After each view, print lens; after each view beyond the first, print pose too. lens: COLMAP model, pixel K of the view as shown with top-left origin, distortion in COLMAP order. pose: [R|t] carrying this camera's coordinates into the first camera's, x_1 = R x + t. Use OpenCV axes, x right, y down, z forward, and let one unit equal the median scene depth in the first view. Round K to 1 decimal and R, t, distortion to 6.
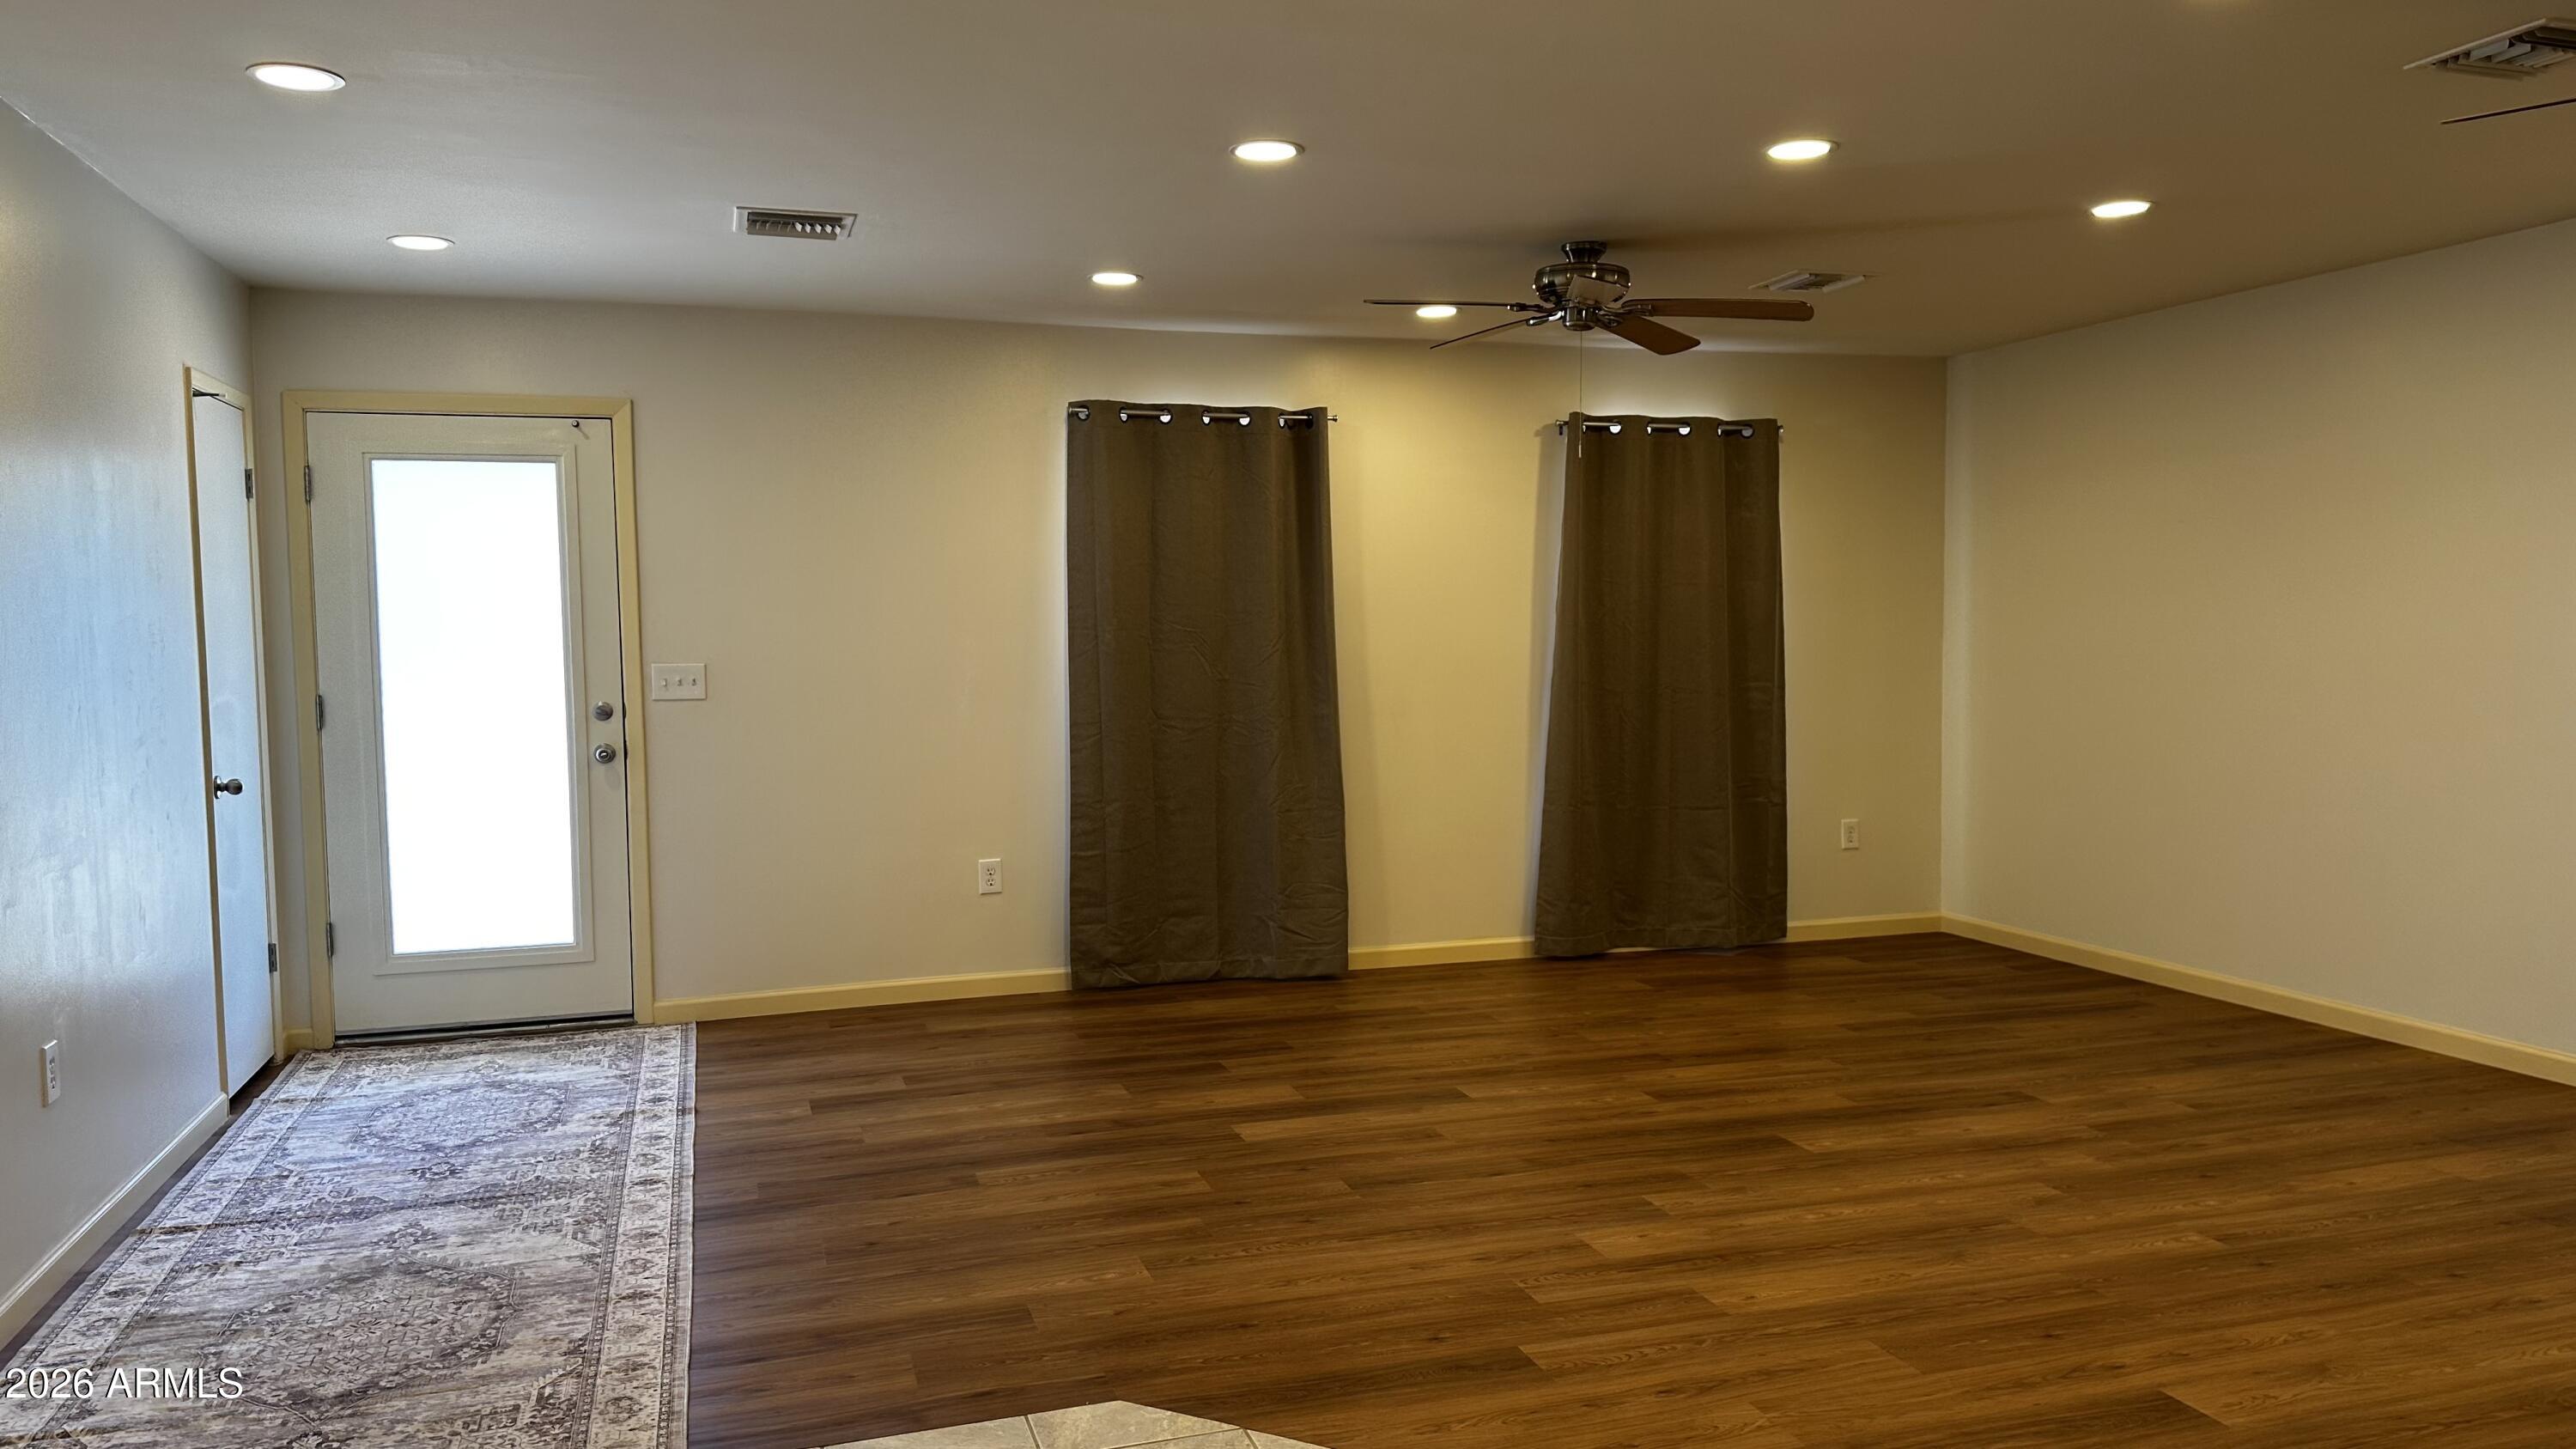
lens RADIAL K [[1833.1, 0, 1288.0], [0, 1833.1, 724.5], [0, 0, 1]] dist [-0.002807, -0.002731]
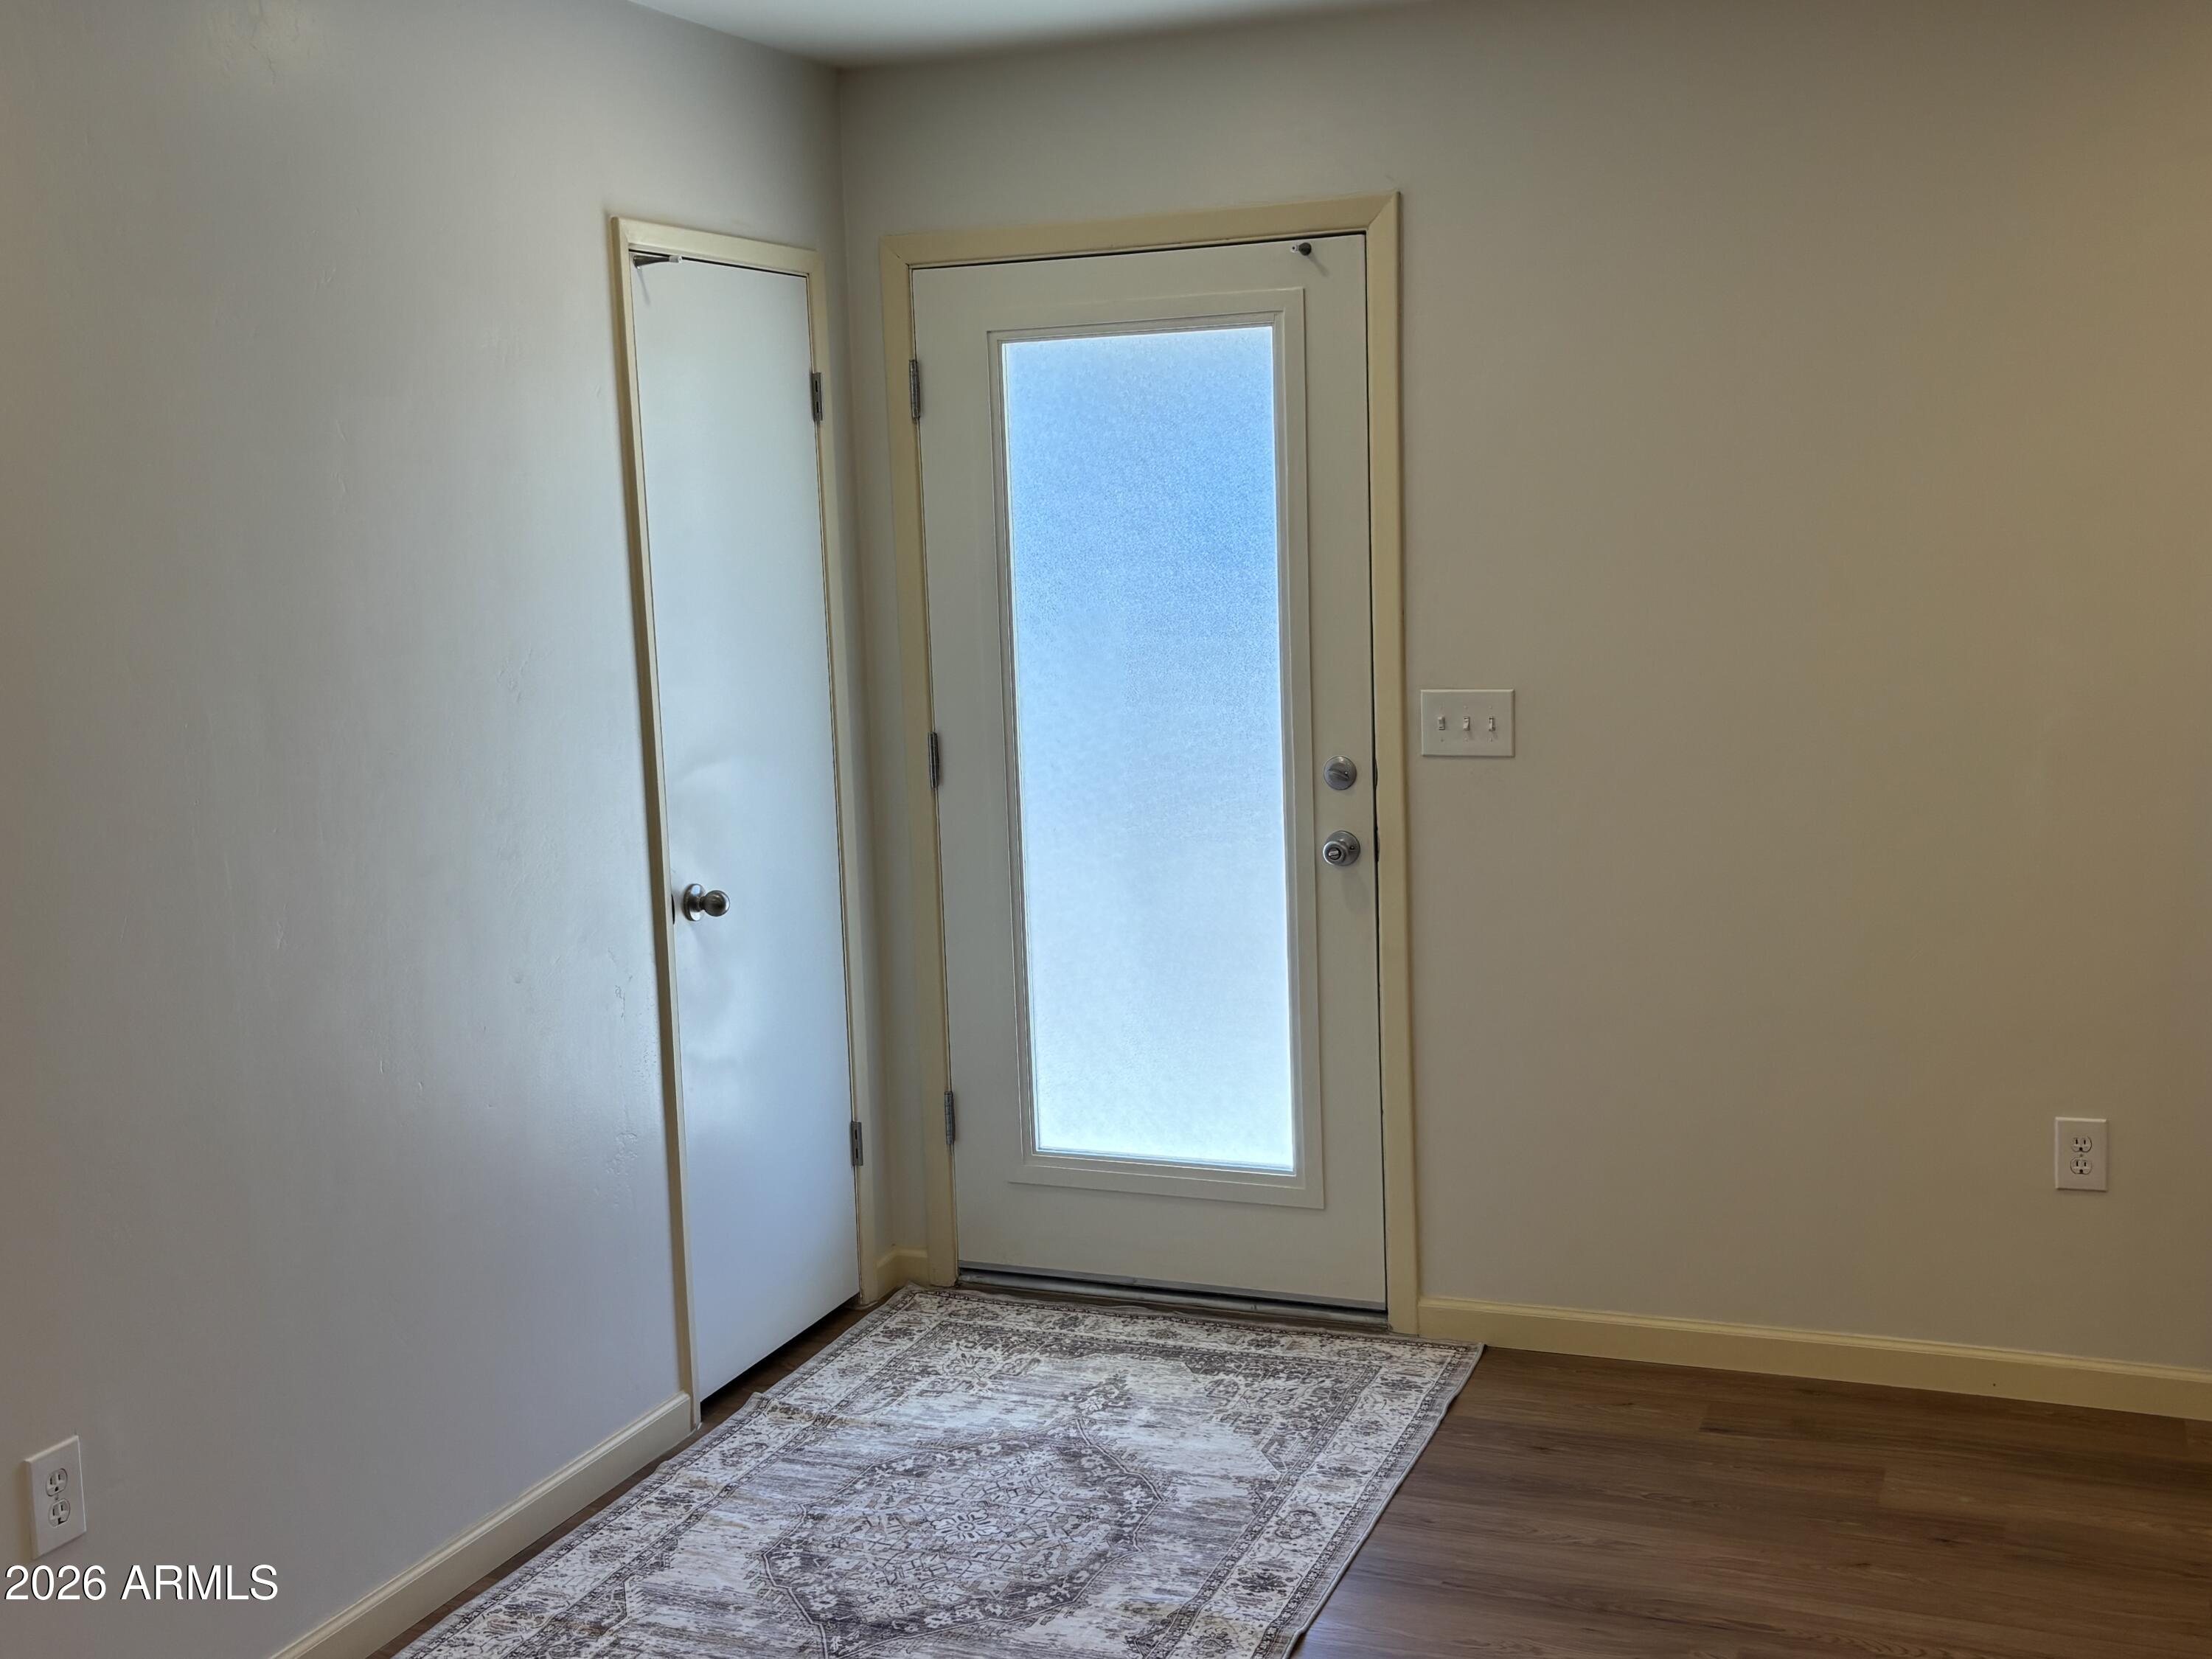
lens RADIAL K [[2297.1, 0, 1106.0], [0, 2297.1, 829.5], [0, 0, 1]] dist [0.085606, -0.221725]
pose [[0.770450, 0.066470, -0.634025, 0.016168], [-0.007905, 0.995469, 0.094758, -0.059819], [0.637451, -0.067994, 0.767485, 0.448649]]
